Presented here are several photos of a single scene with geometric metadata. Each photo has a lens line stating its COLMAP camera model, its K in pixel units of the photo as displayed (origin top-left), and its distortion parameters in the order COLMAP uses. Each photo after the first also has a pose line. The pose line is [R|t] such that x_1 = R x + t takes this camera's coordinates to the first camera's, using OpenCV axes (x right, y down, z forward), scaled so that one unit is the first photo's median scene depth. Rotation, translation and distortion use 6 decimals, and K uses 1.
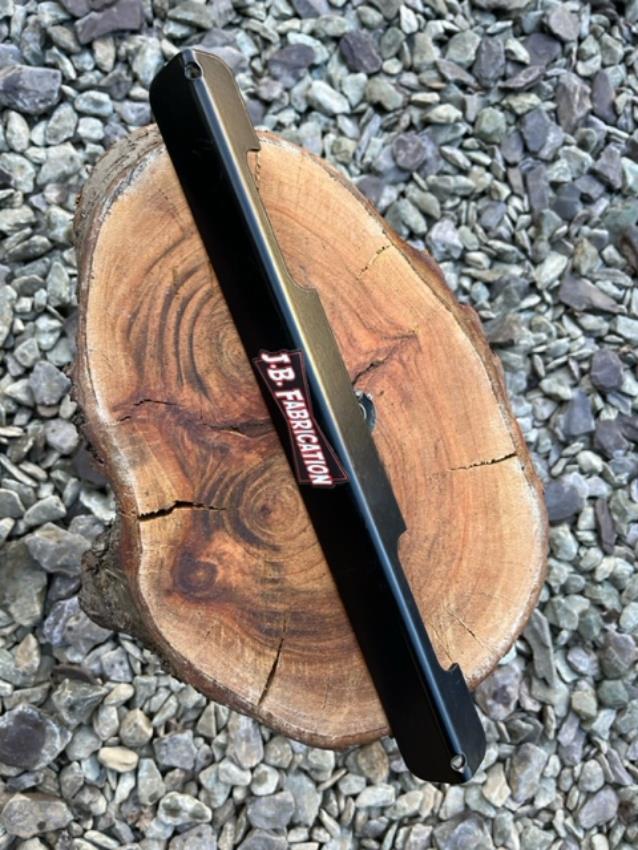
lens RADIAL K [[642.5, 0, 315.9], [0, 642.5, 424.6], [0, 0, 1]] dist [0.060993, -0.104363]
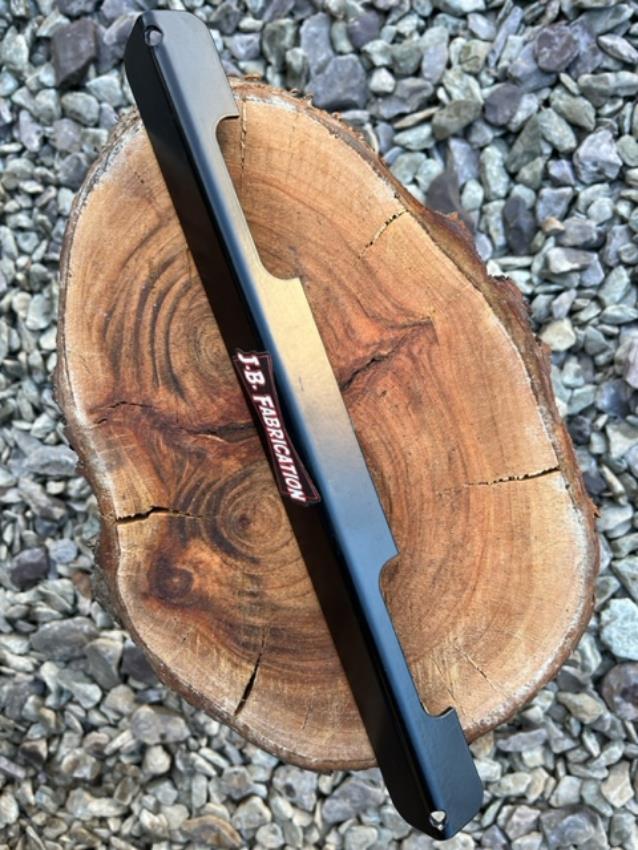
lens RADIAL K [[642.5, 0, 322.9], [0, 642.5, 419.6], [0, 0, 1]] dist [0.060993, -0.104363]
pose [[0.945336, 0.044947, -0.322985, 0.303870], [-0.002559, 0.991448, 0.130480, -0.125700], [0.326088, -0.122521, 0.937366, 0.164675]]
